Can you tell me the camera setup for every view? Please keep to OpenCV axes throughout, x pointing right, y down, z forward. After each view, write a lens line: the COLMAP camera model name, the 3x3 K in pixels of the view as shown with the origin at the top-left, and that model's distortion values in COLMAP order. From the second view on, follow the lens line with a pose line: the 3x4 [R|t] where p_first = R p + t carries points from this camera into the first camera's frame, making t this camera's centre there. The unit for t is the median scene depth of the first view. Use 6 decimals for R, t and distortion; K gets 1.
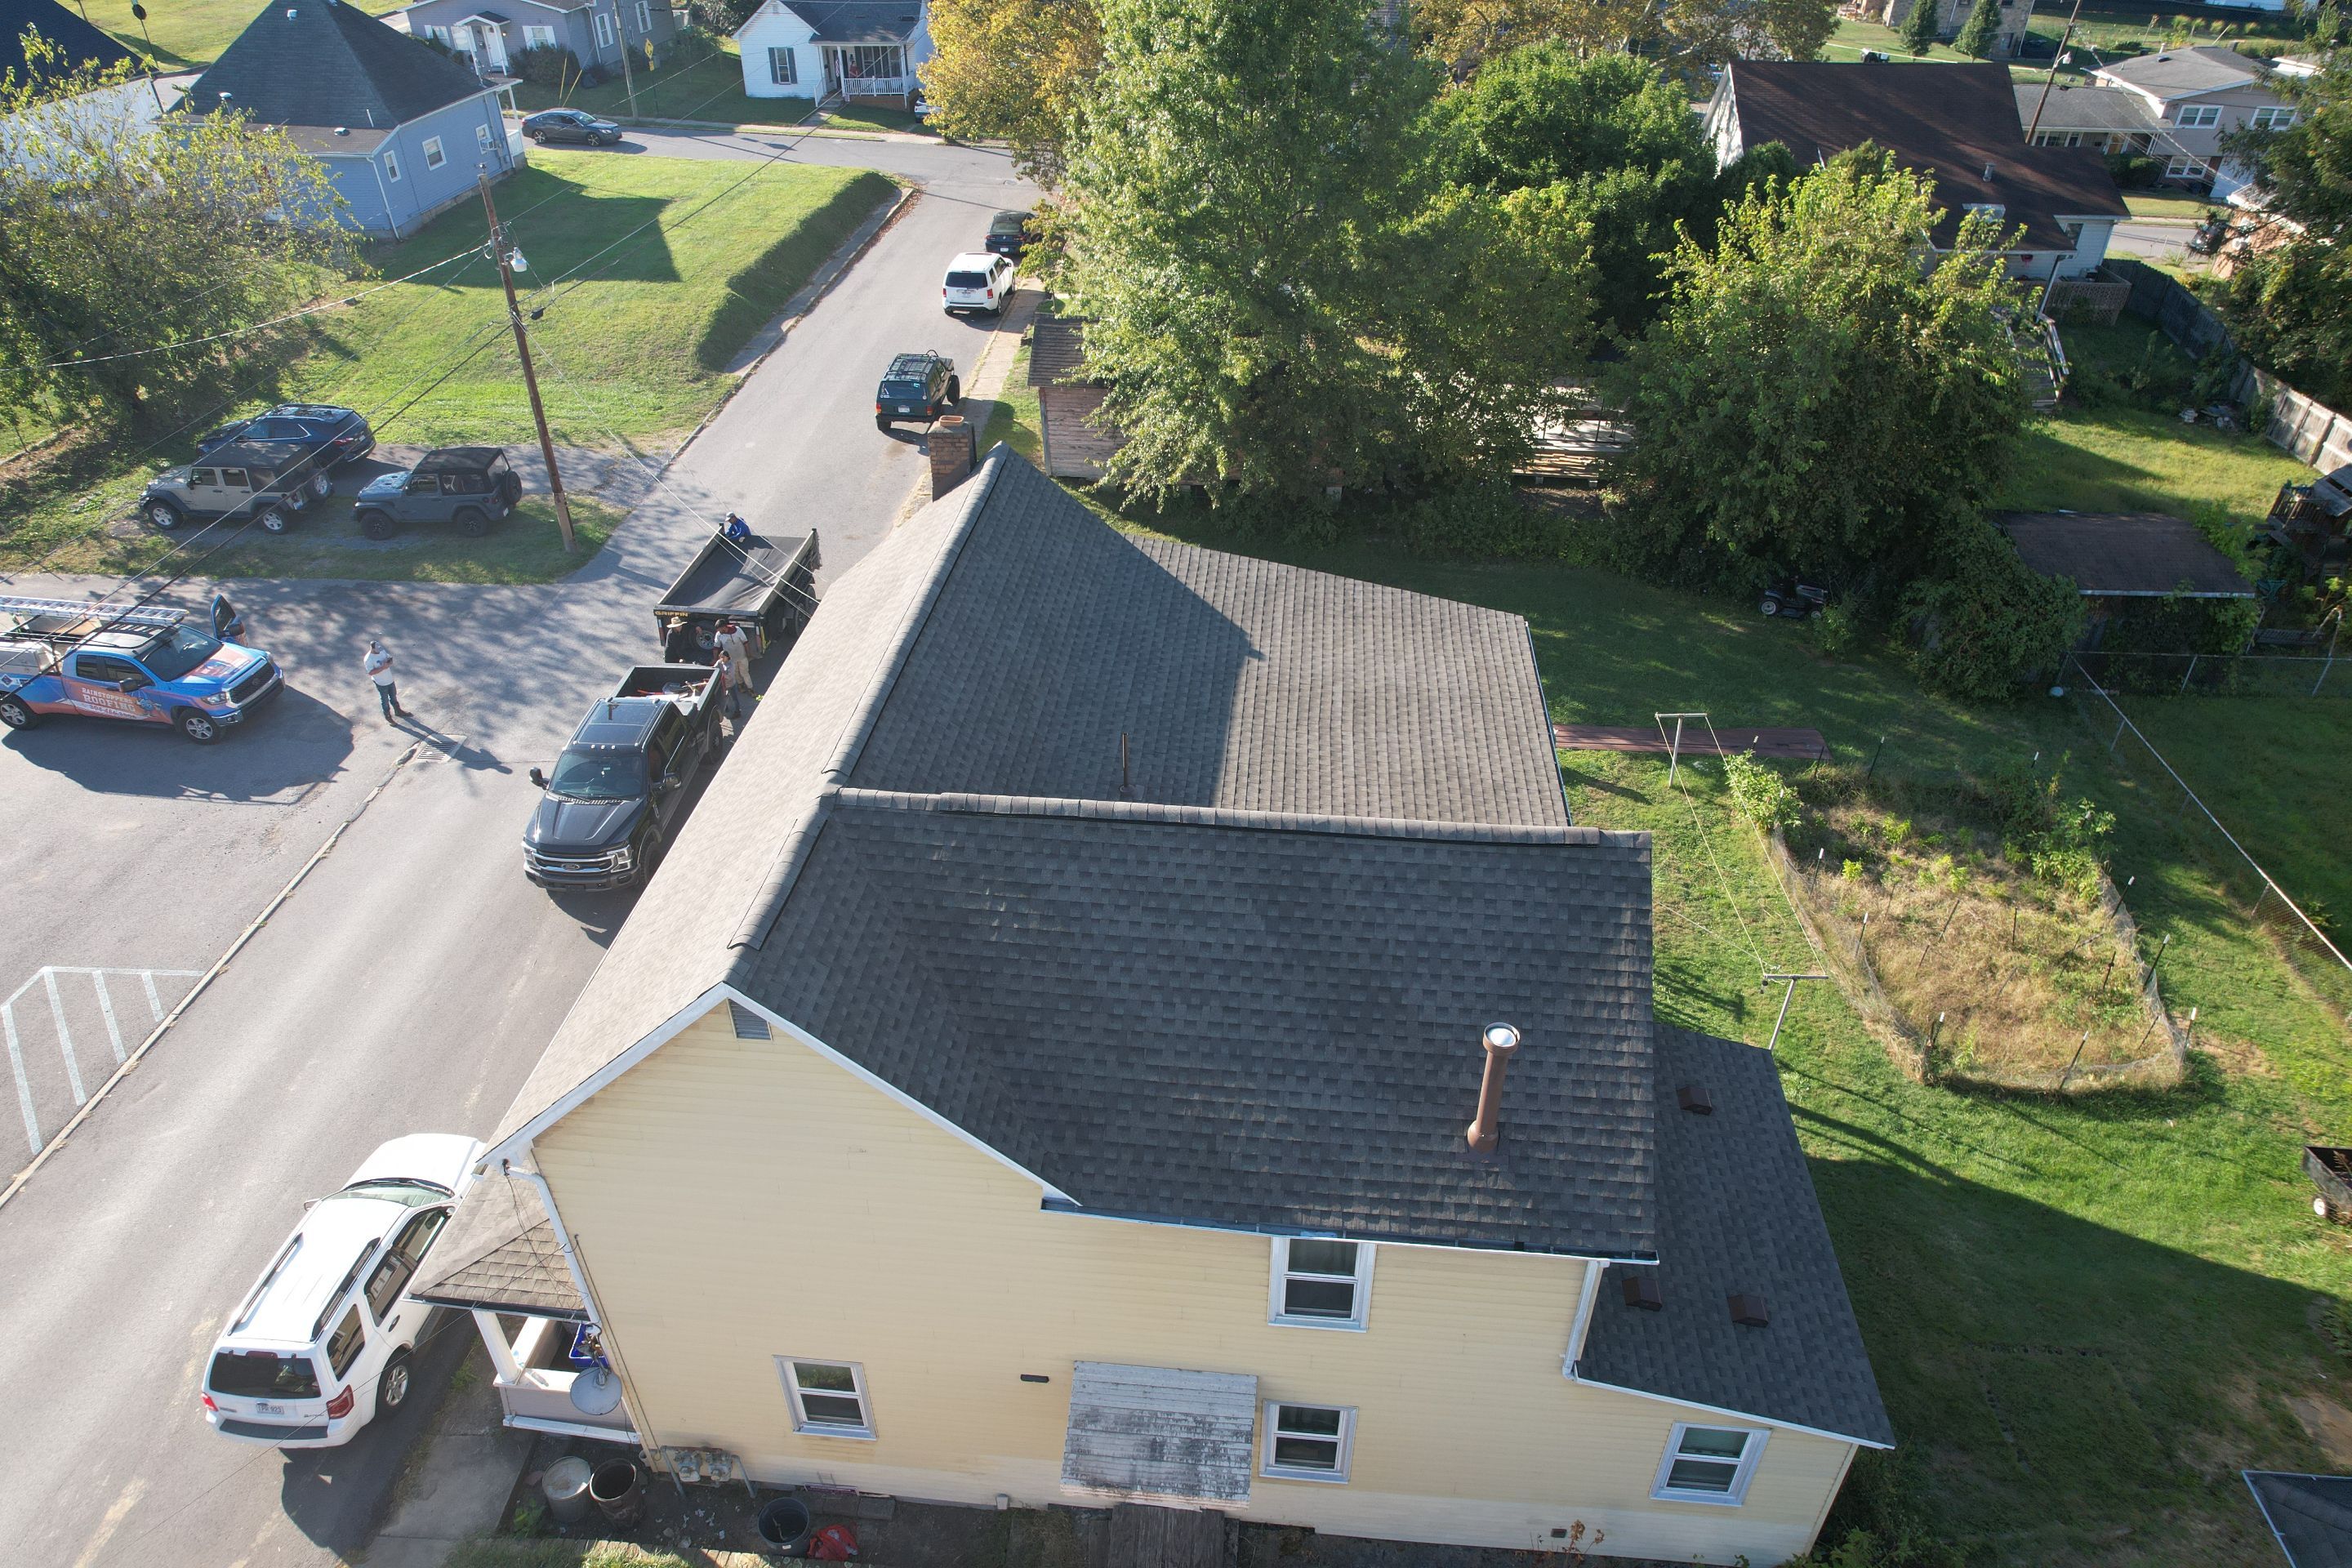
lens RADIAL K [[1490.2, 0, 1176.0], [0, 1490.2, 784.0], [0, 0, 1]] dist [-0.068785, 0.058783]
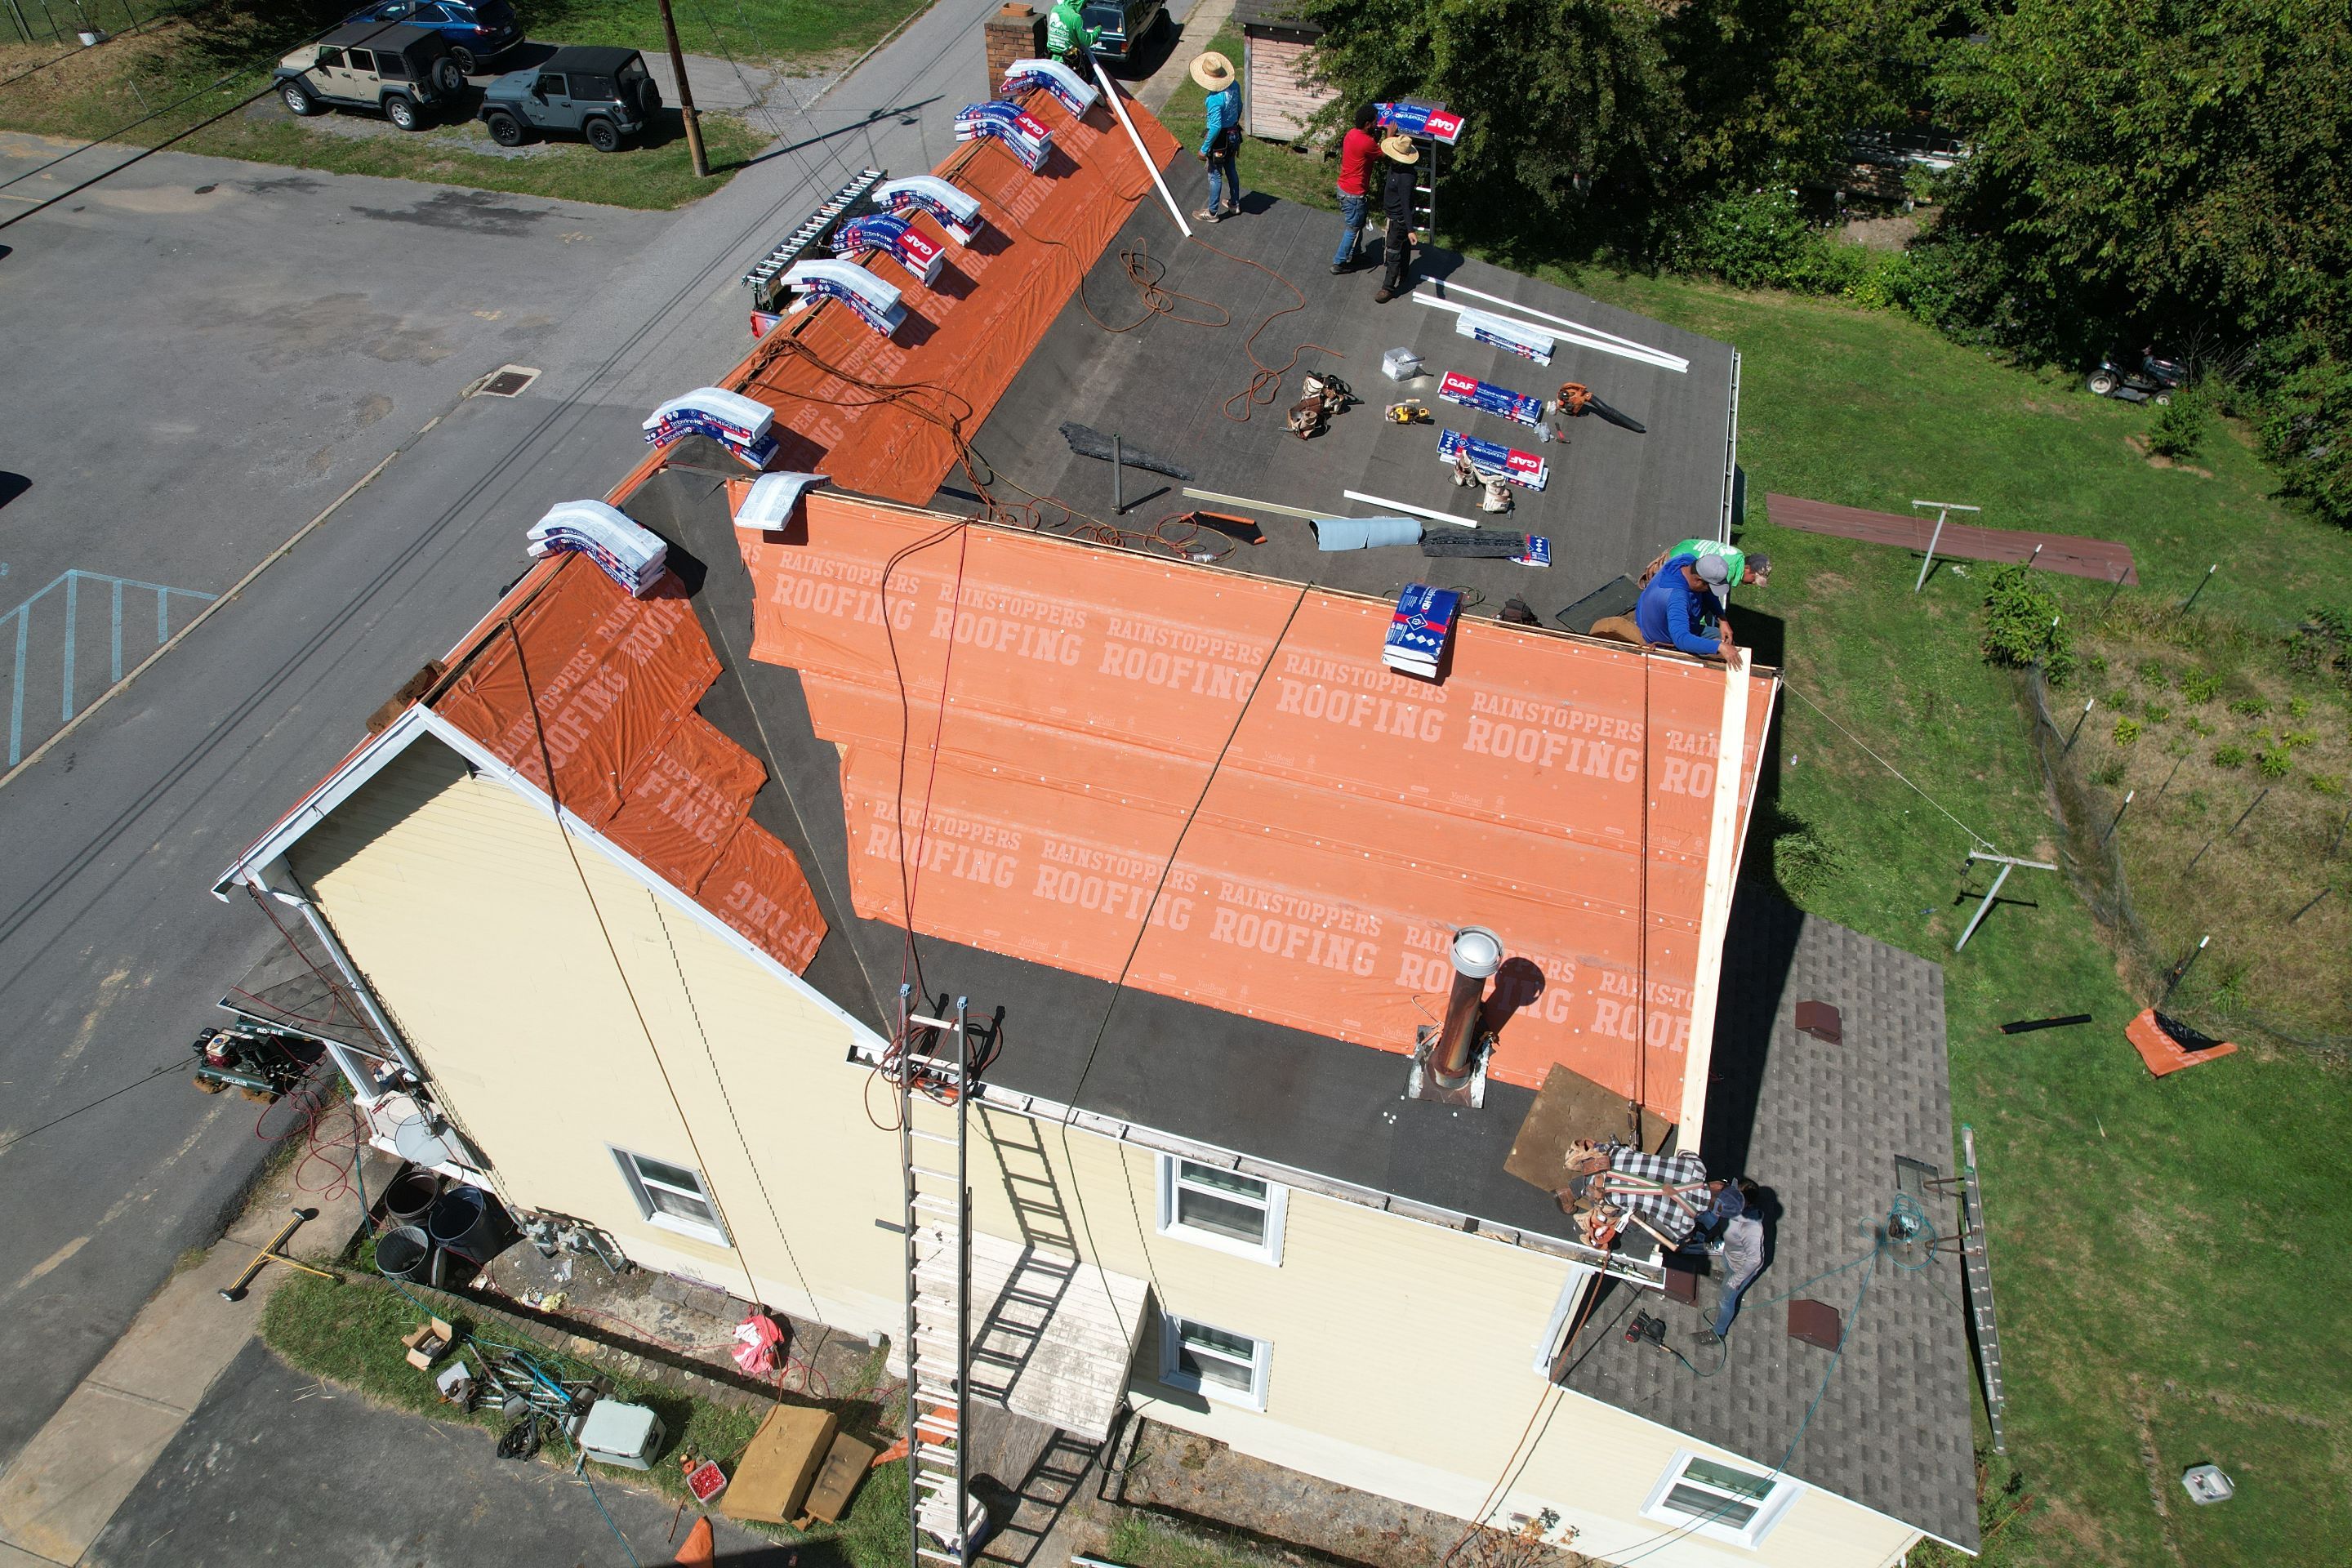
lens RADIAL K [[1507.3, 0, 1171.4], [0, 1507.3, 790.9], [0, 0, 1]] dist [-0.092973, 0.087082]
pose [[0.979685, 0.143662, -0.139926, 0.080732], [-0.114237, 0.973237, 0.199397, -0.007004], [0.164827, -0.179362, 0.969877, 0.161139]]
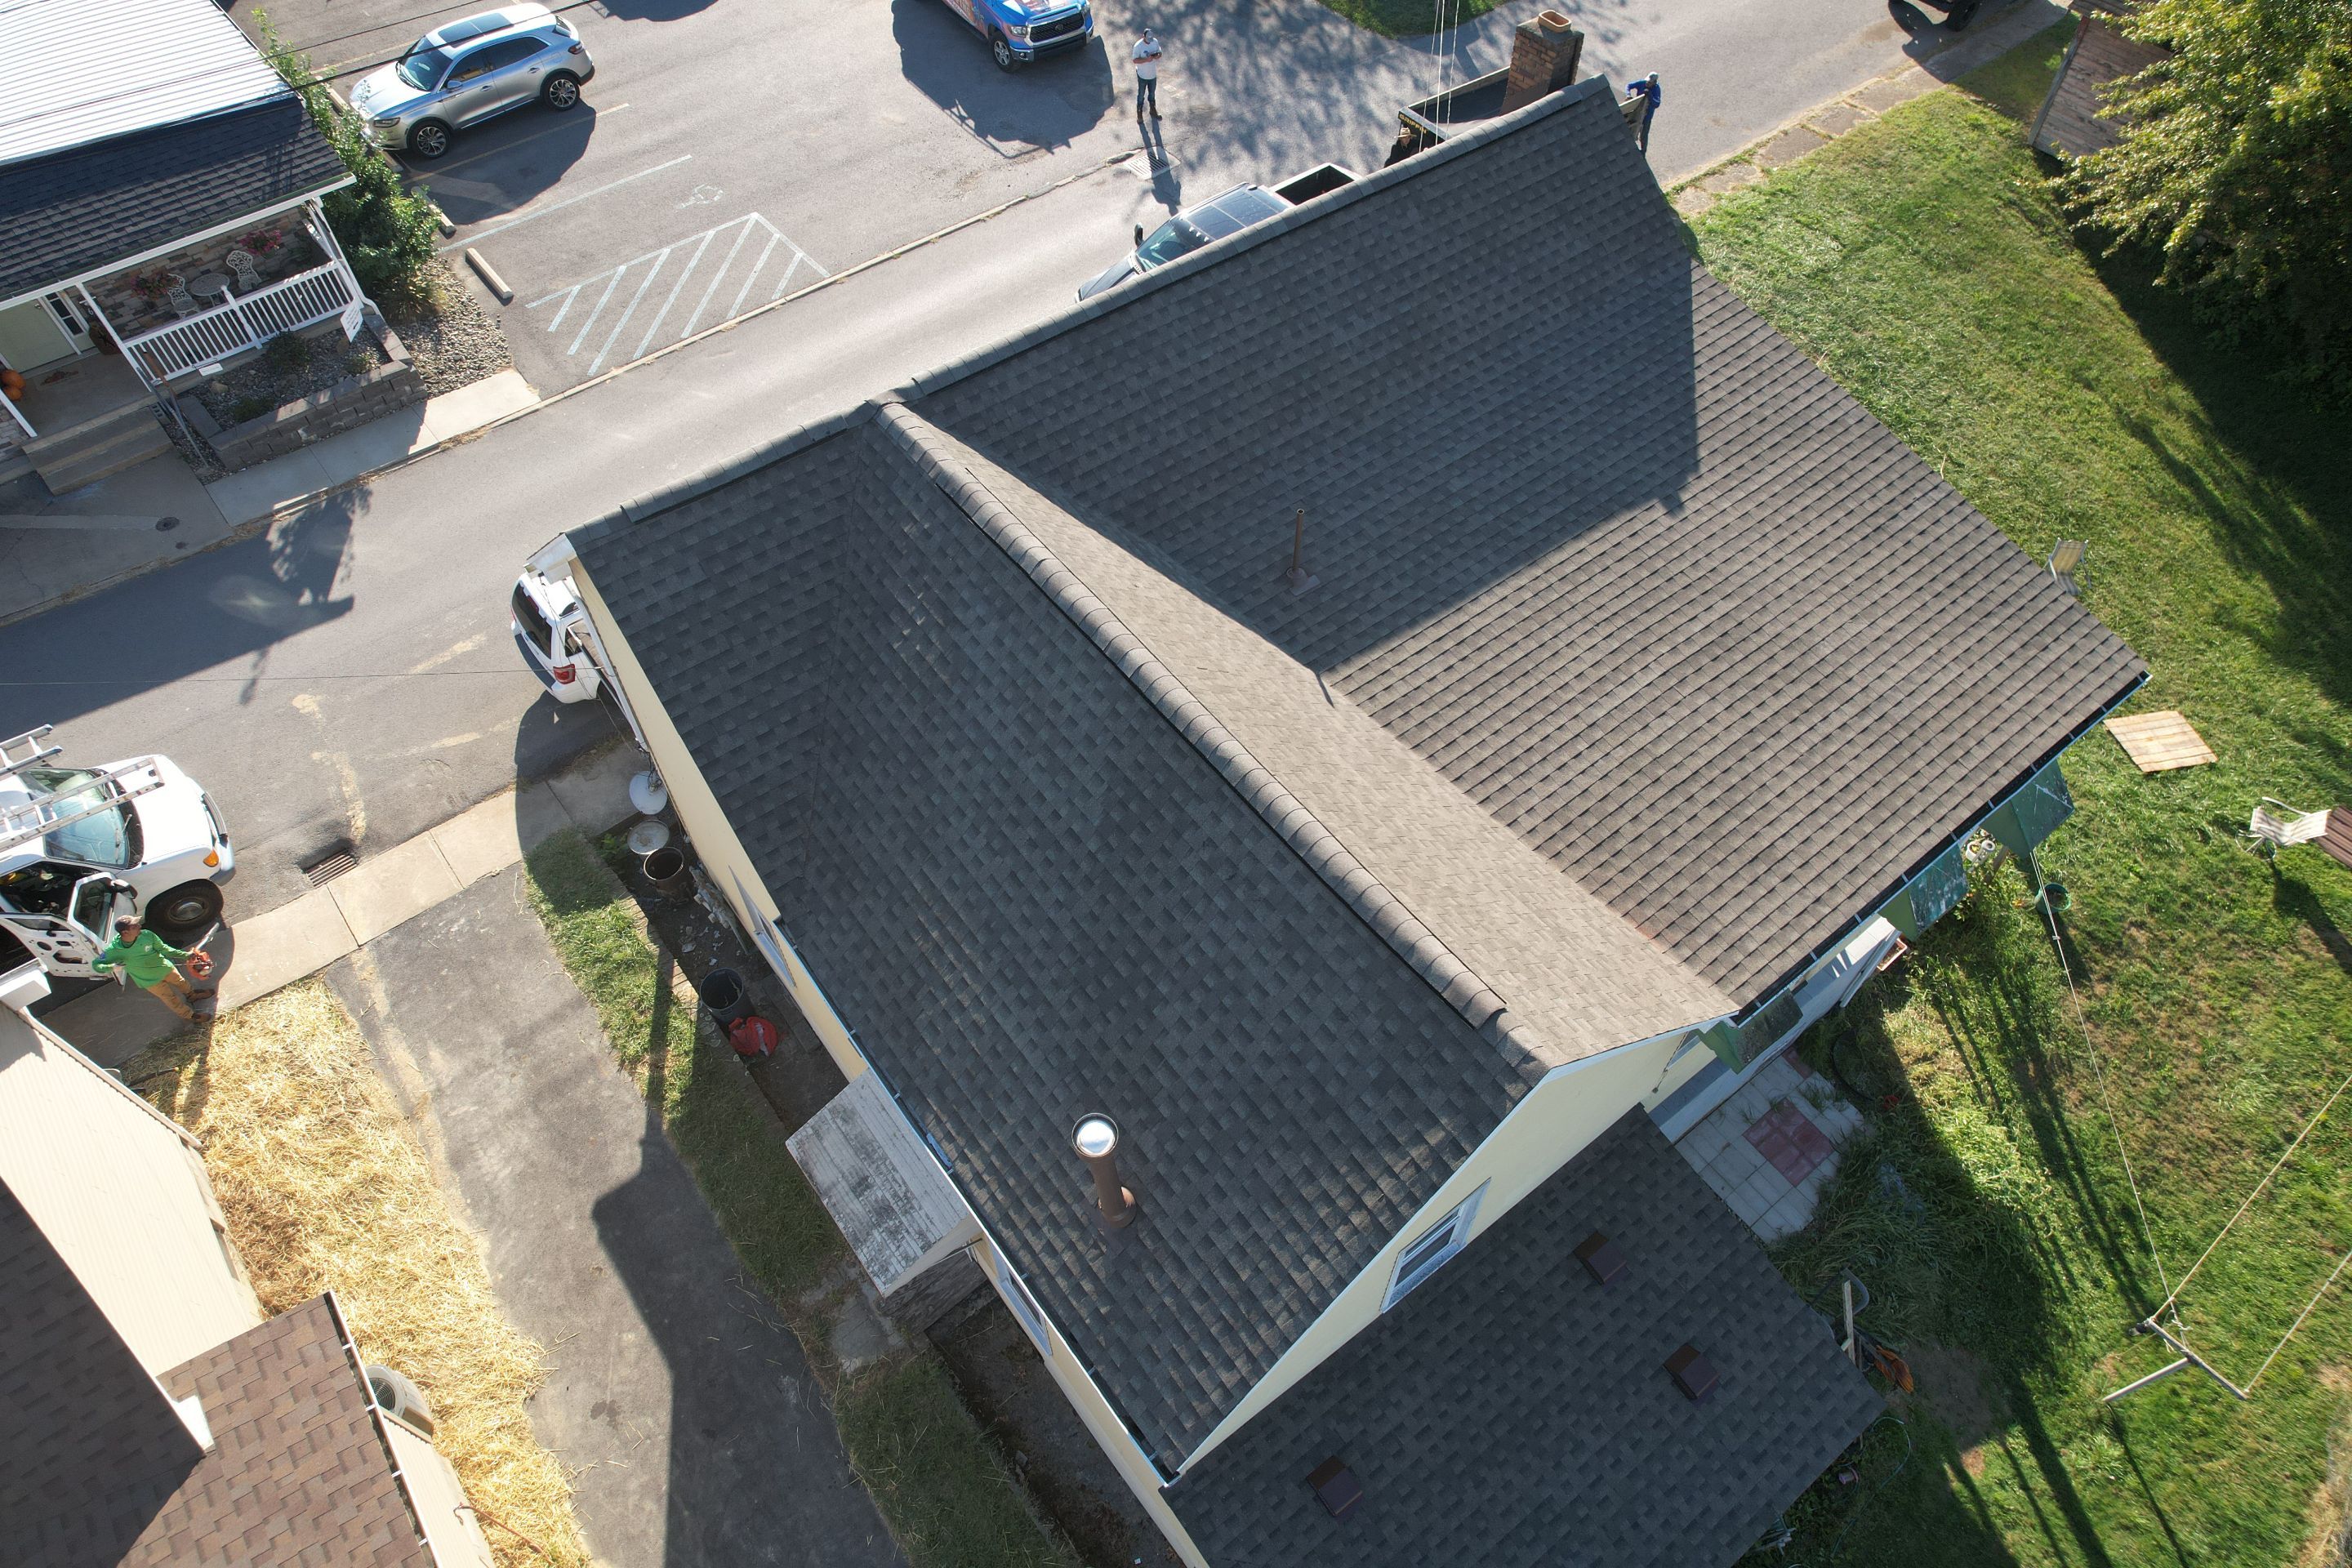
lens RADIAL K [[1507.3, 0, 1171.4], [0, 1507.3, 790.9], [0, 0, 1]] dist [-0.092973, 0.087082]
pose [[0.678272, 0.589652, -0.438471, 0.229390], [-0.416399, 0.800088, 0.431823, -0.149206], [0.605441, -0.110315, 0.788208, 0.219647]]
